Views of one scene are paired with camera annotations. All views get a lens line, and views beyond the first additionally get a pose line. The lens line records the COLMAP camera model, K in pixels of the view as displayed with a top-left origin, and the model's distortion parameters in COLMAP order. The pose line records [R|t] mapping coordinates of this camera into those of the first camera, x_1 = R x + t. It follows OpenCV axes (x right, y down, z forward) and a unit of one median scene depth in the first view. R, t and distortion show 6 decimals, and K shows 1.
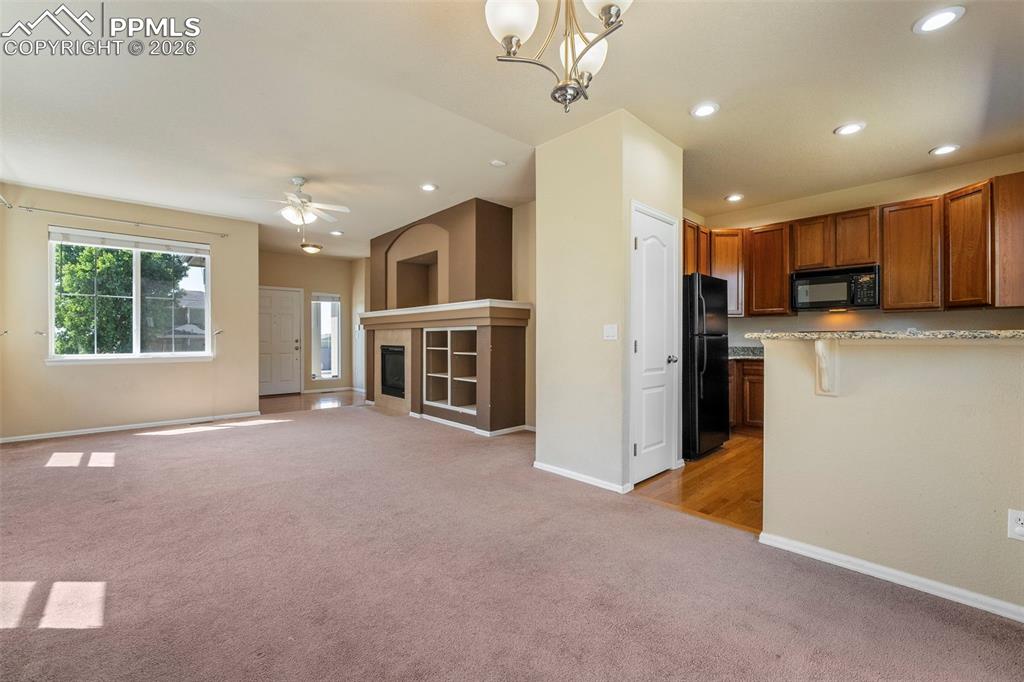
lens RADIAL K [[414.9, 0, 526.8], [0, 414.9, 337.6], [0, 0, 1]] dist [-0.011222, 0.000092]
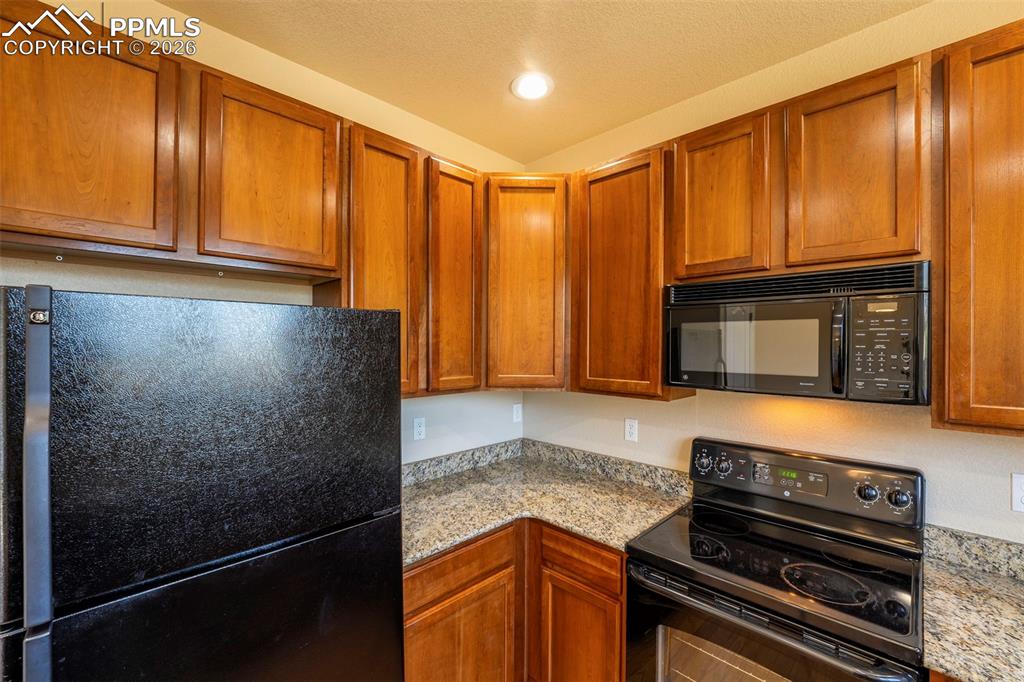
lens RADIAL K [[417.9, 0, 517.6], [0, 417.9, 347.0], [0, 0, 1]] dist [-0.016696, 0.000110]
pose [[0.999748, 0.002455, 0.022314, 0.530950], [-0.002632, 0.999965, 0.007898, -0.111435], [-0.022293, -0.007955, 0.999720, 0.678228]]
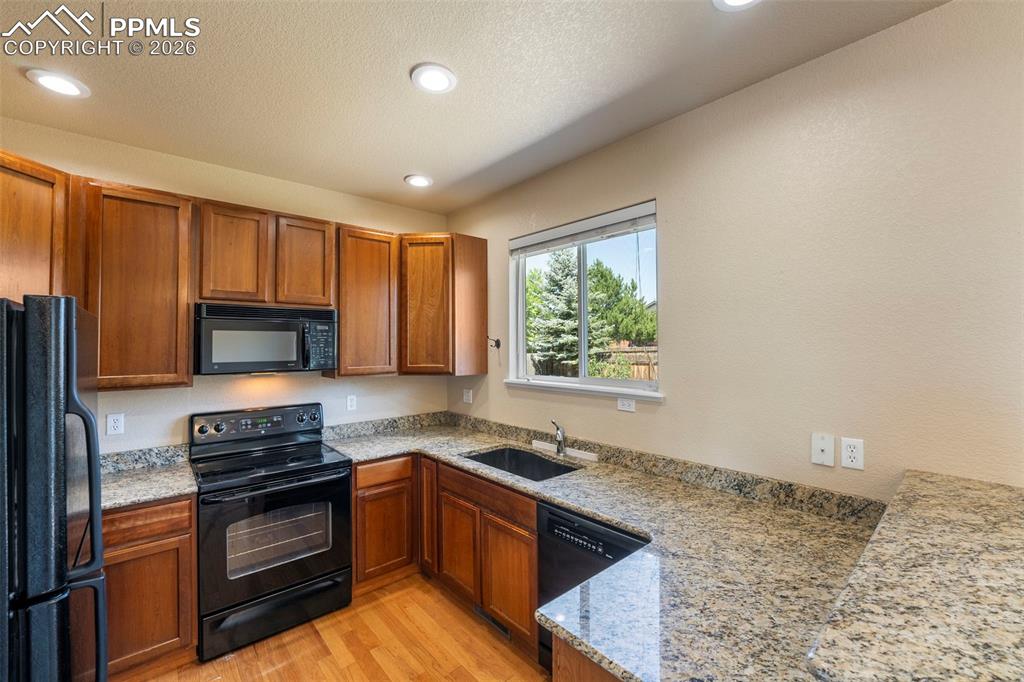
lens RADIAL K [[422.7, 0, 518.0], [0, 422.7, 335.5], [0, 0, 1]] dist [-0.015626, 0.000105]
pose [[0.042820, 0.020552, 0.998871, 0.164976], [0.004462, 0.999774, -0.020762, -0.110313], [-0.999073, 0.005346, 0.042718, 0.626459]]
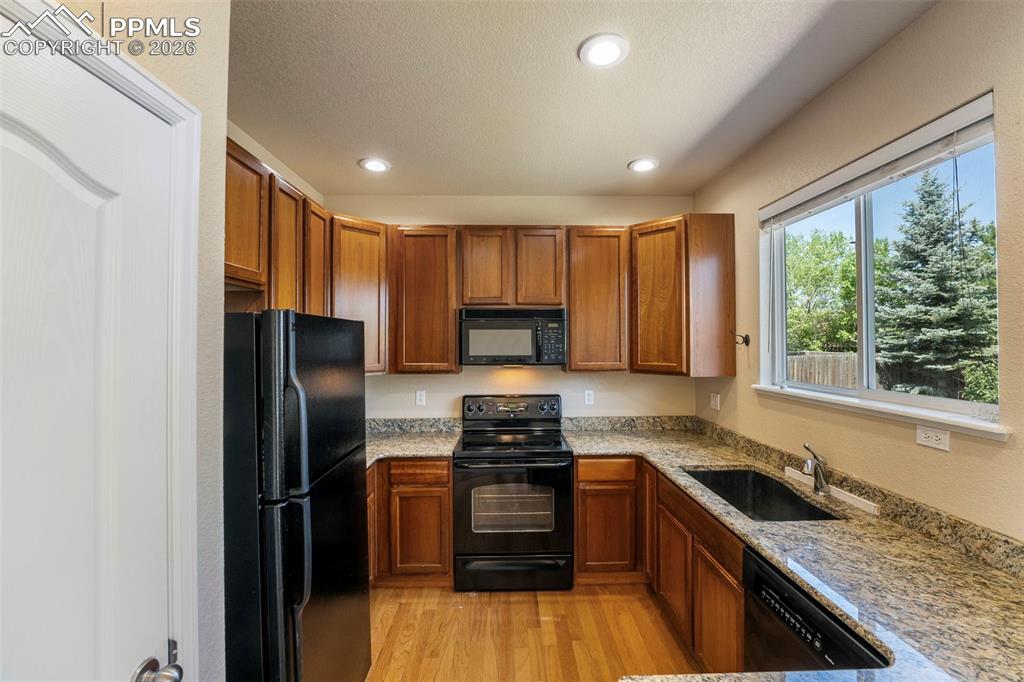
lens RADIAL K [[422.3, 0, 512.8], [0, 422.3, 338.4], [0, 0, 1]] dist [-0.013363, 0.000355]
pose [[0.684676, 0.004502, 0.728834, 0.239631], [0.002716, 0.999958, -0.008728, -0.109664], [-0.728843, 0.007956, 0.684635, 0.527155]]
